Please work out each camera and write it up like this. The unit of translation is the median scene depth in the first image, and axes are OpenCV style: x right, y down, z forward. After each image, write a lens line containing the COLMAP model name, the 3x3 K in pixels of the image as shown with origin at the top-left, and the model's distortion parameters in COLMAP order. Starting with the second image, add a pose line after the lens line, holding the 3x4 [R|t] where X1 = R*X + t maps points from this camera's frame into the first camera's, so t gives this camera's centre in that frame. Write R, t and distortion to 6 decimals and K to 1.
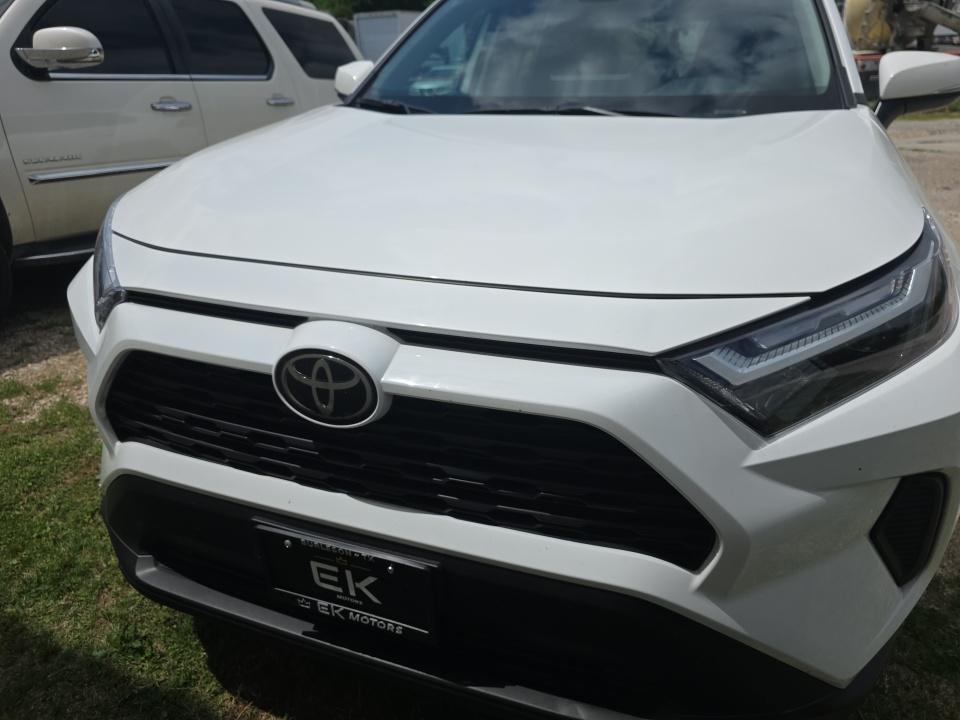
lens RADIAL K [[658.6, 0, 480.0], [0, 658.6, 360.0], [0, 0, 1]] dist [-0.000089, 0.001735]
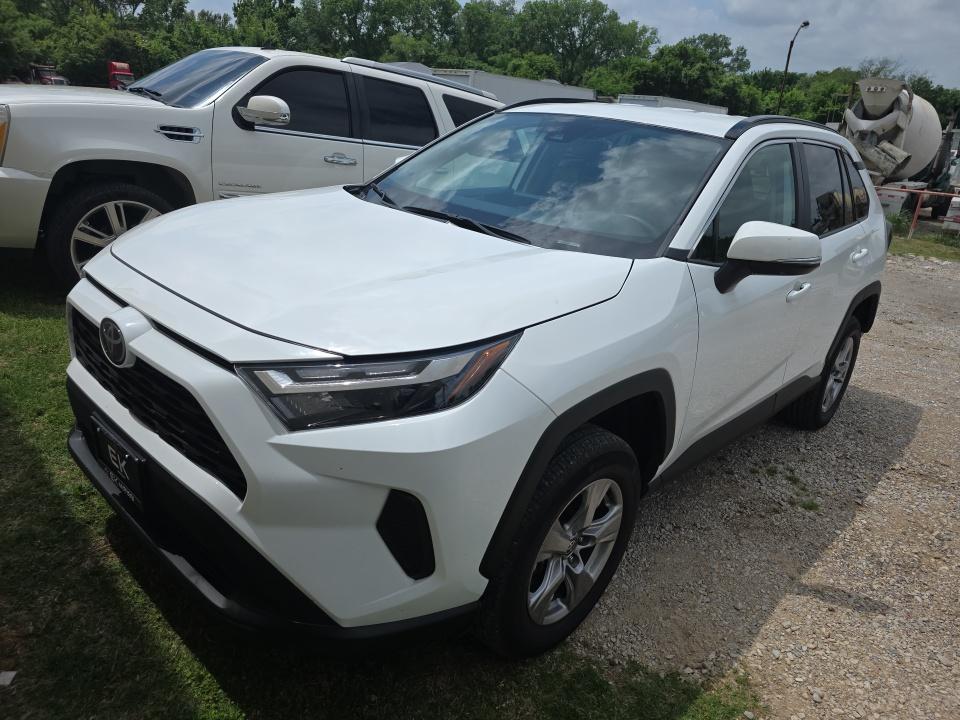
lens RADIAL K [[635.8, 0, 480.0], [0, 635.8, 360.0], [0, 0, 1]] dist [0.030207, -0.000155]
pose [[0.920083, 0.245321, -0.305394, 0.739986], [-0.270621, 0.961736, -0.042762, -0.063381], [0.283218, 0.121991, 0.951265, -0.228082]]
